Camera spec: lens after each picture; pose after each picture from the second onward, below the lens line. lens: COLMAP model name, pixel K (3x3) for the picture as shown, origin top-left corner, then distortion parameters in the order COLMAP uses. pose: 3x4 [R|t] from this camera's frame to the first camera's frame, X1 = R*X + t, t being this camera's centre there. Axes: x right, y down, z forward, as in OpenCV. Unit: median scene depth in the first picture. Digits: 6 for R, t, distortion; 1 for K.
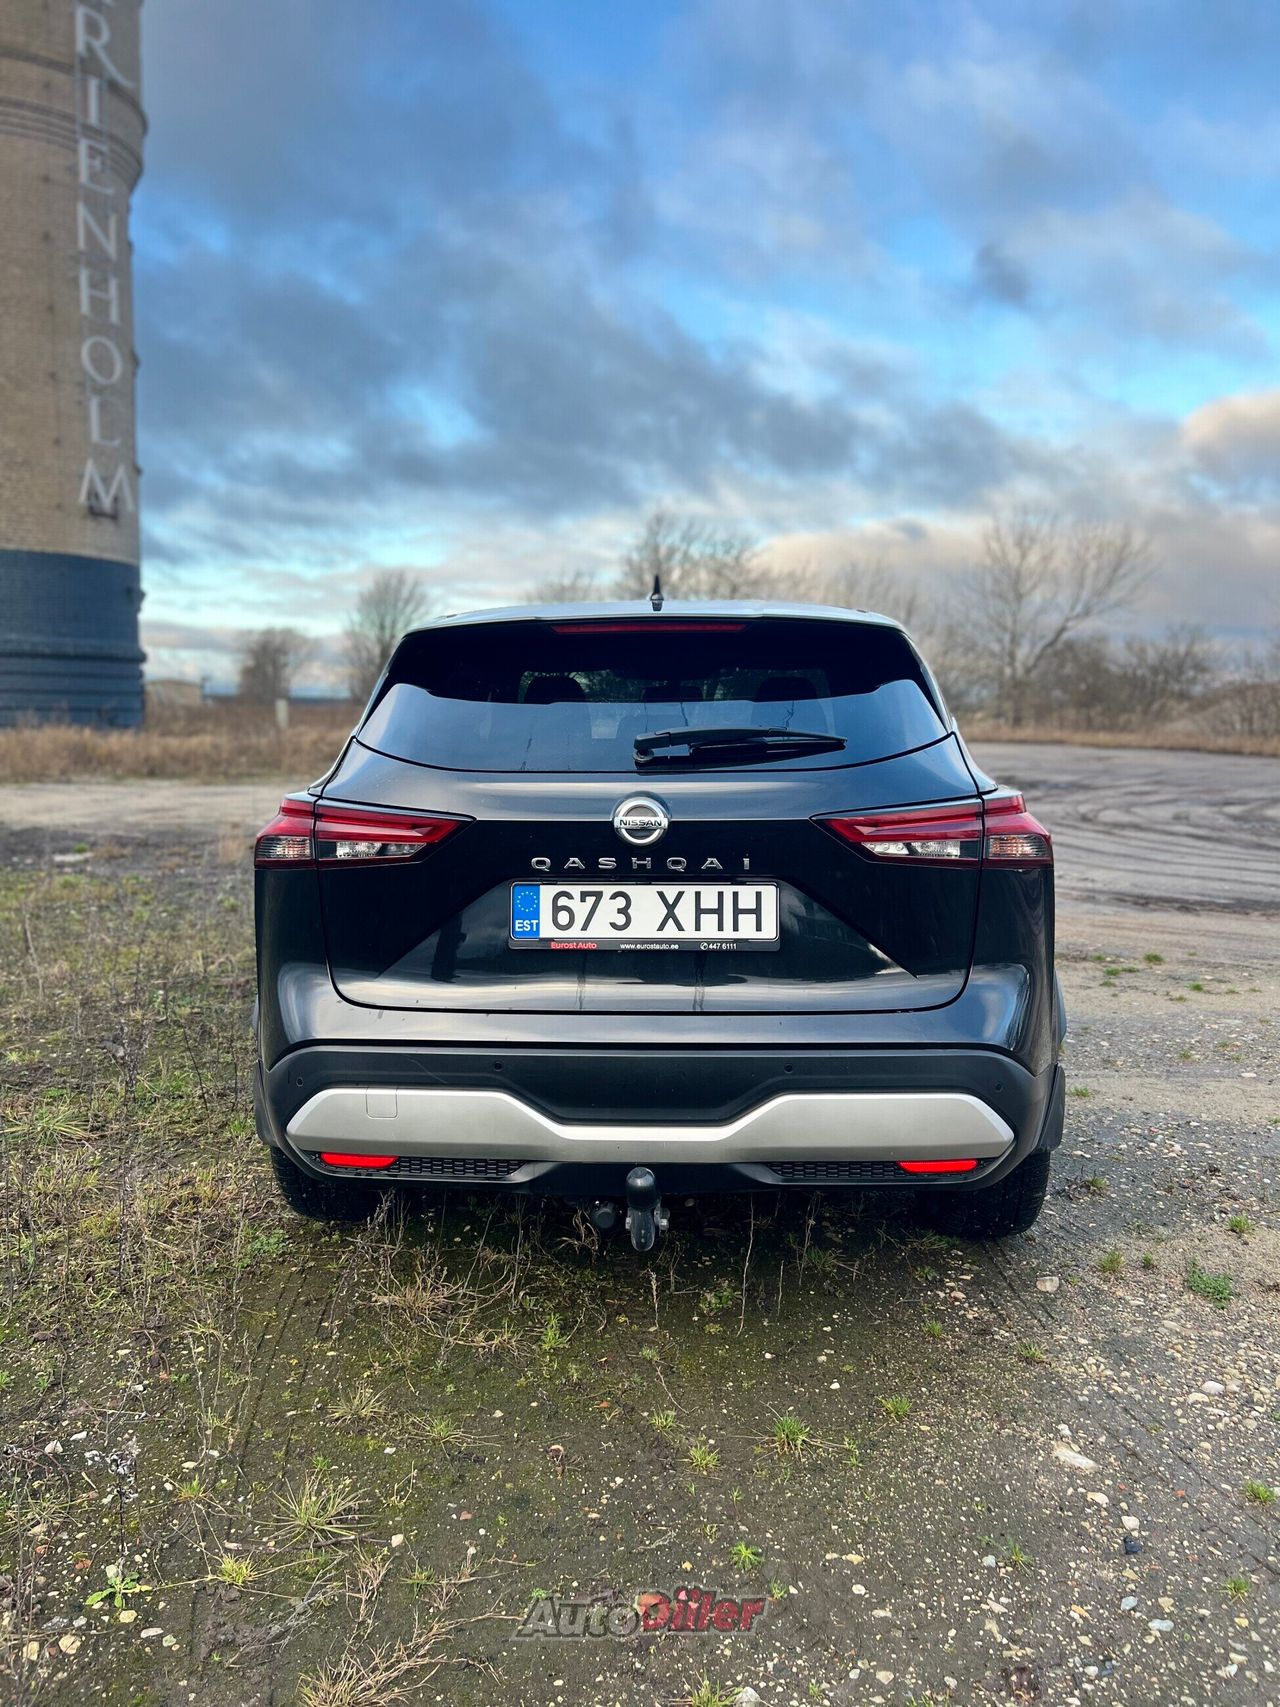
lens RADIAL K [[1292.3, 0, 645.7], [0, 1292.3, 852.4], [0, 0, 1]] dist [0.036507, -0.048252]
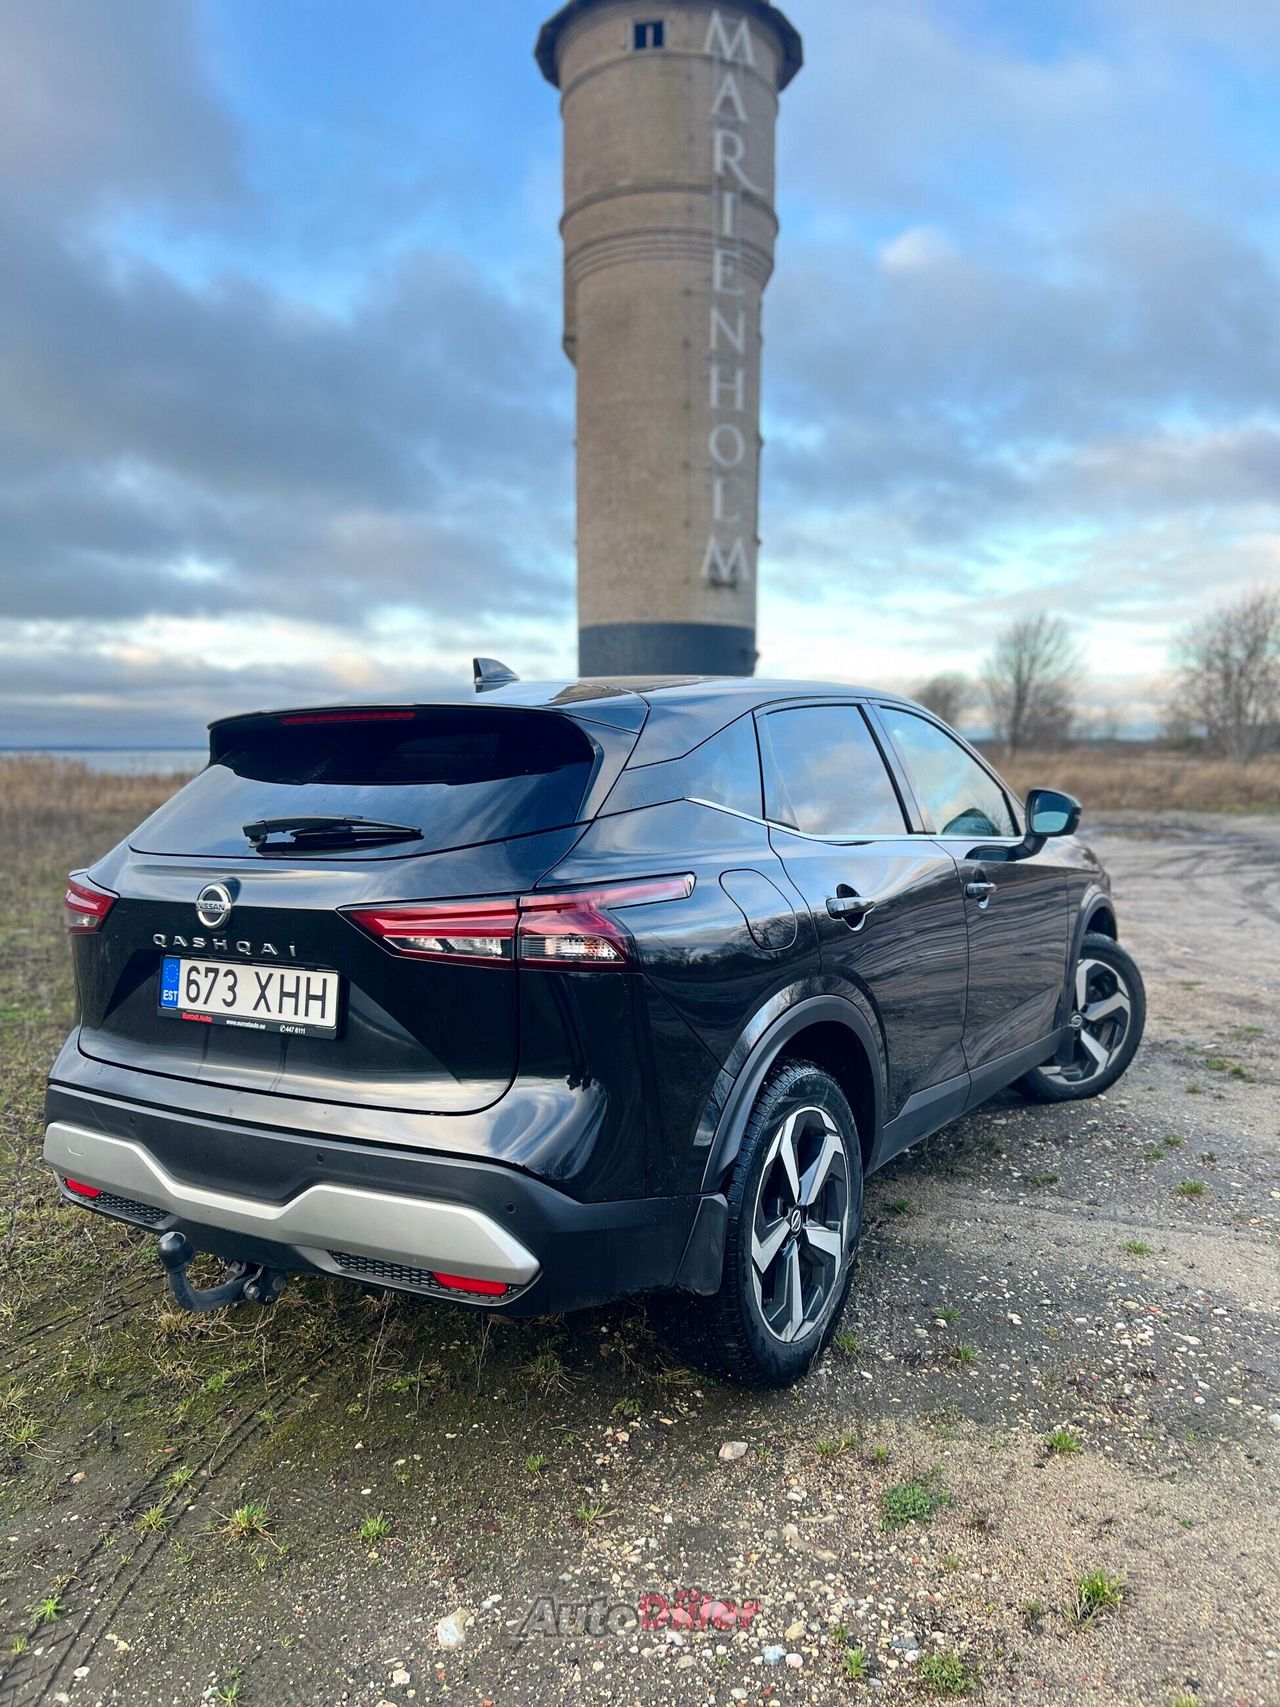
lens RADIAL K [[1292.3, 0, 647.7], [0, 1292.3, 851.9], [0, 0, 1]] dist [0.036507, -0.048252]
pose [[0.872690, 0.020947, -0.487824, 0.720627], [-0.037361, 0.999015, -0.023938, -0.048792], [0.486843, 0.039116, 0.872613, 0.209246]]
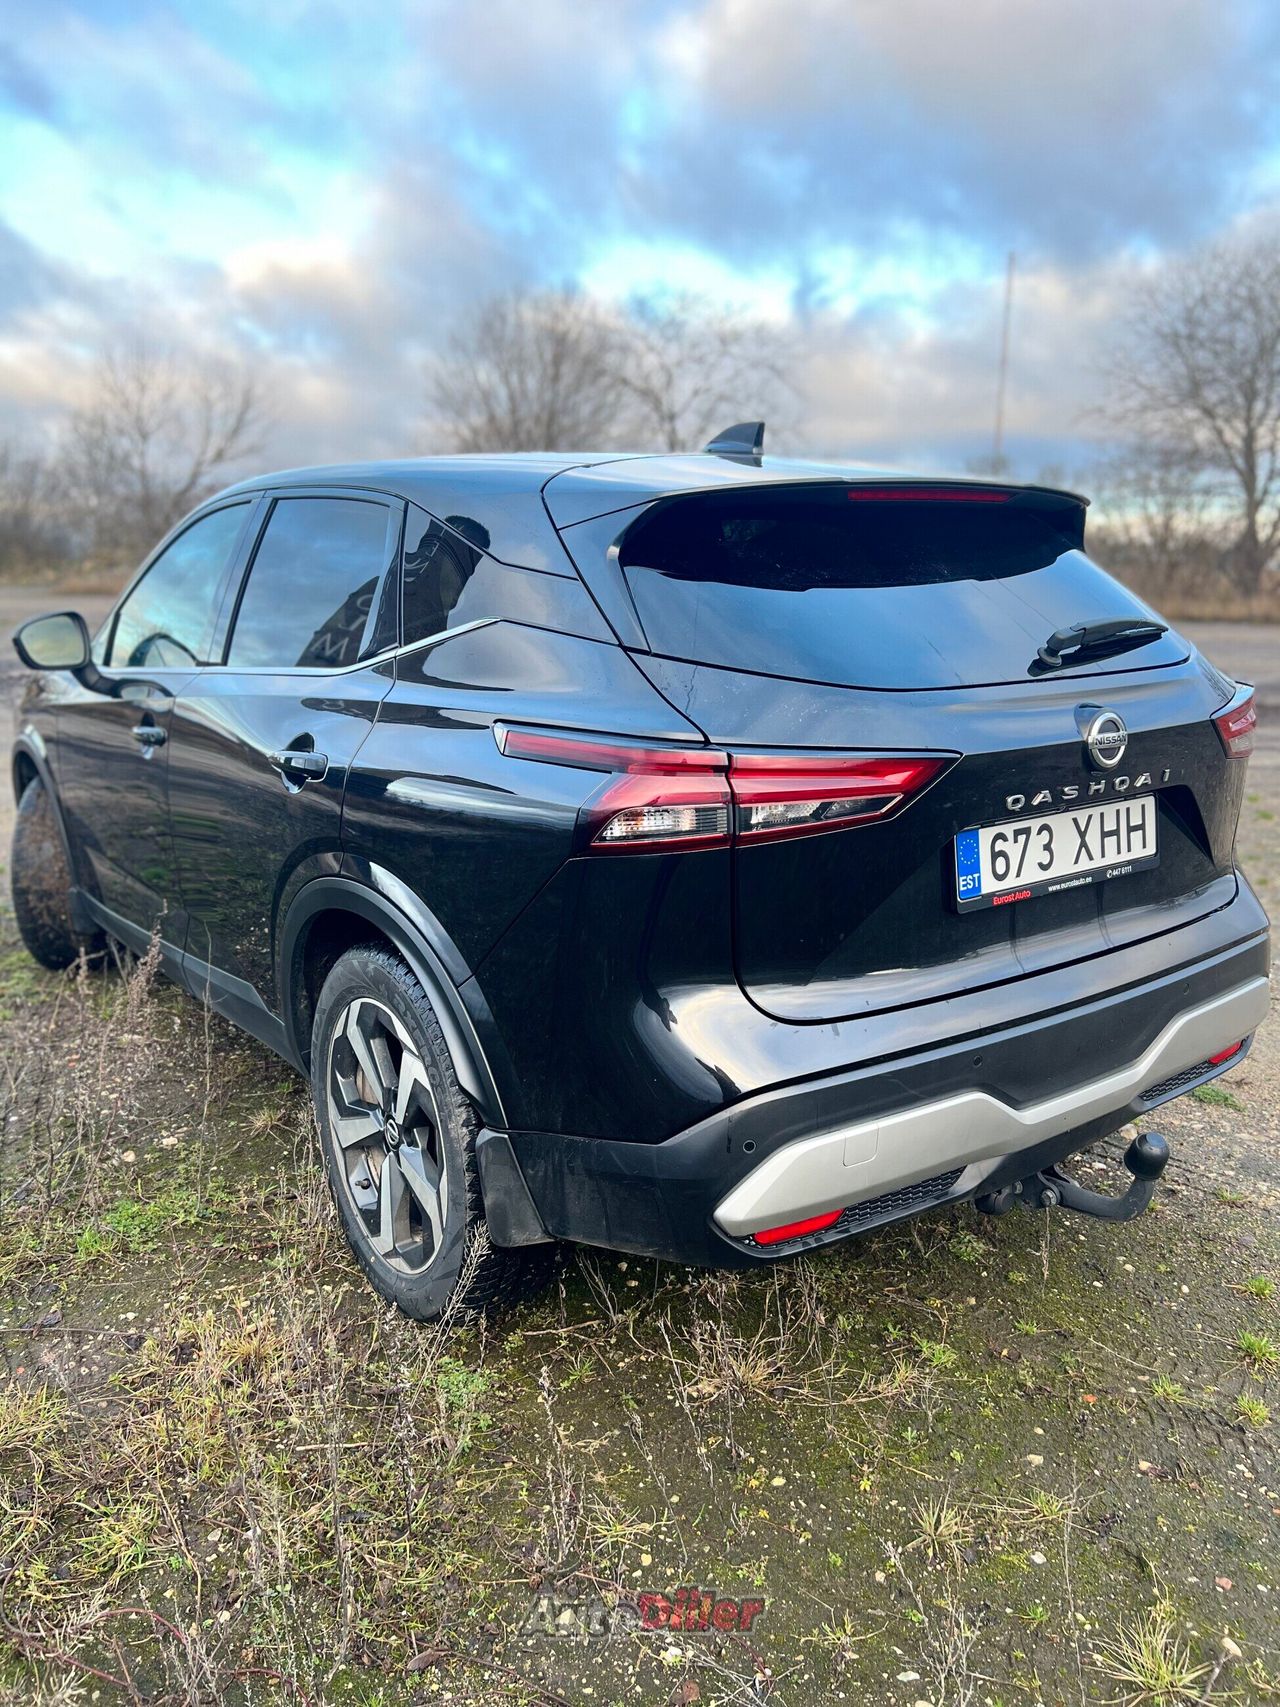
lens RADIAL K [[1292.3, 0, 641.8], [0, 1292.3, 849.0], [0, 0, 1]] dist [0.036507, -0.048252]
pose [[0.787012, -0.140077, 0.600824, -0.654754], [0.072691, 0.988153, 0.135162, -0.076961], [-0.612640, -0.062700, 0.787871, 0.452679]]
